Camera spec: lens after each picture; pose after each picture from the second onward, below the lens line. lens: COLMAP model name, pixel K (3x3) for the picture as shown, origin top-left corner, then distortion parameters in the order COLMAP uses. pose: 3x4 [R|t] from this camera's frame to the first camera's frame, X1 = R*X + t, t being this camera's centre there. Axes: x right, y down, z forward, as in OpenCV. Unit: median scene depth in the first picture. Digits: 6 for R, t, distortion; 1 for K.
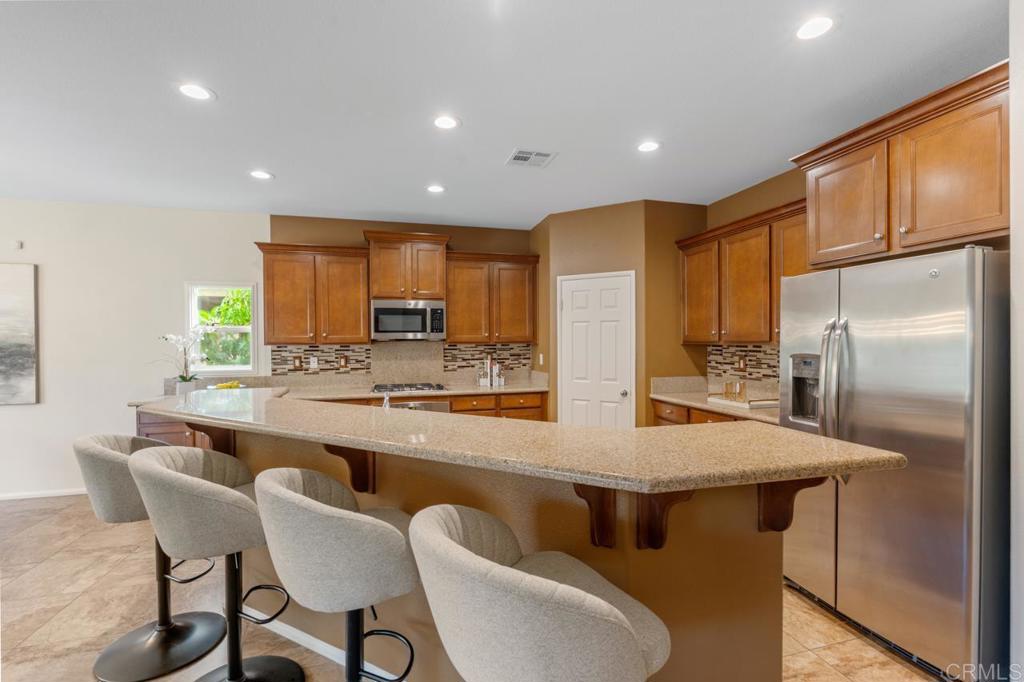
lens RADIAL K [[457.1, 0, 512.0], [0, 457.1, 341.0], [0, 0, 1]] dist [-0.000299, 0.000043]
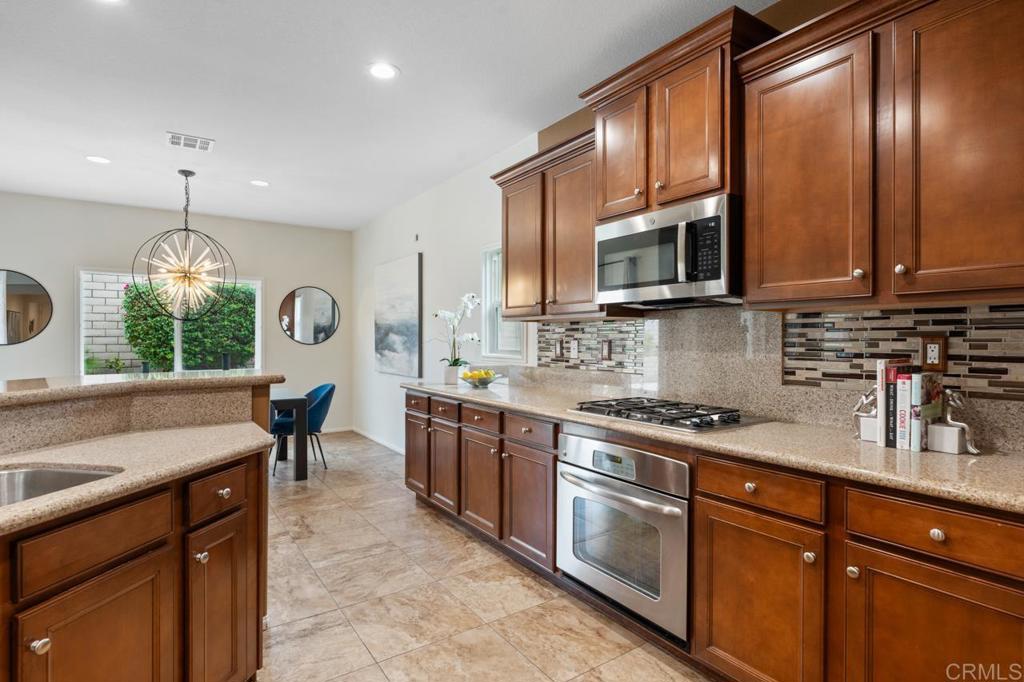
lens RADIAL K [[525.9, 0, 512.0], [0, 525.9, 341.0], [0, 0, 1]] dist [-0.000037, -0.000144]
pose [[0.321547, 0.010275, -0.946838, 0.206961], [-0.002056, 0.999946, 0.010153, 0.028953], [0.946891, -0.001318, 0.321551, 0.695825]]
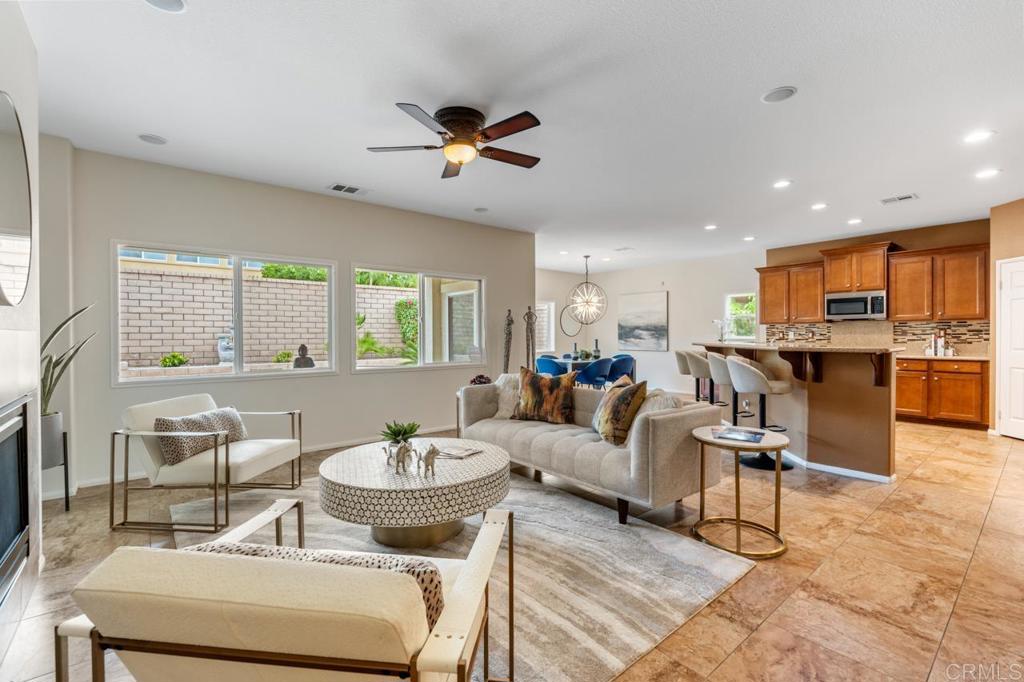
lens RADIAL K [[449.7, 0, 512.0], [0, 449.7, 341.0], [0, 0, 1]] dist [-0.001329, -0.000145]
pose [[0.412202, 0.015173, -0.910966, 0.620382], [0.003270, 0.999830, 0.018133, 0.036129], [0.911087, -0.010453, 0.412082, -0.573902]]
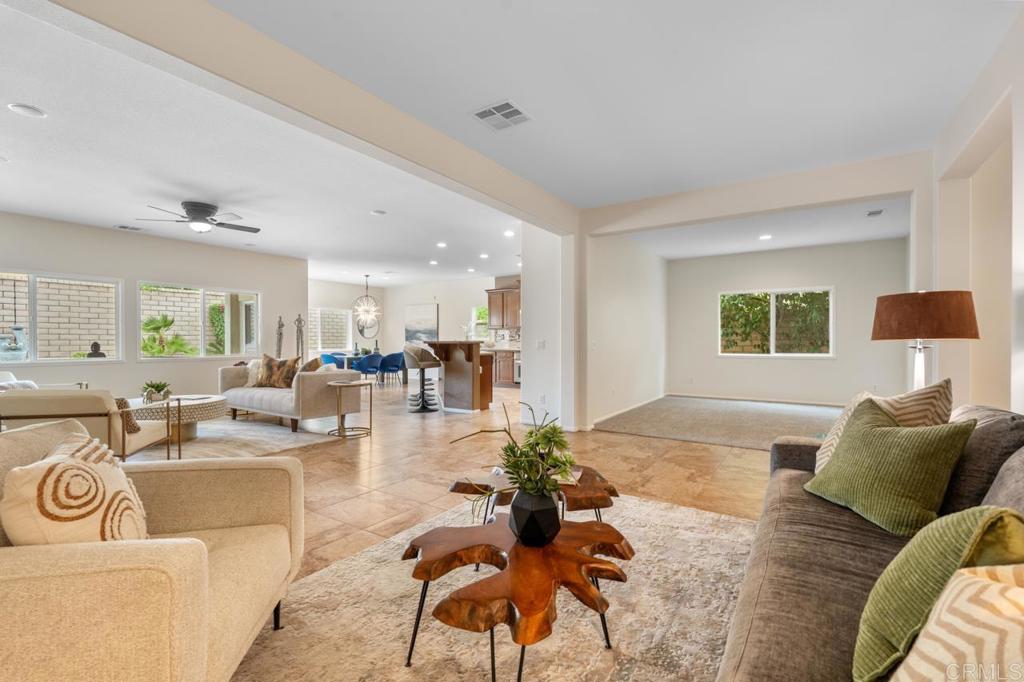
lens RADIAL K [[457.1, 0, 512.0], [0, 457.1, 341.0], [0, 0, 1]] dist [-0.000299, 0.000043]
pose [[0.652731, 0.005036, -0.757573, 1.372975], [-0.001071, 0.999983, 0.005725, 0.054091], [0.757589, -0.002926, 0.652726, -0.528303]]
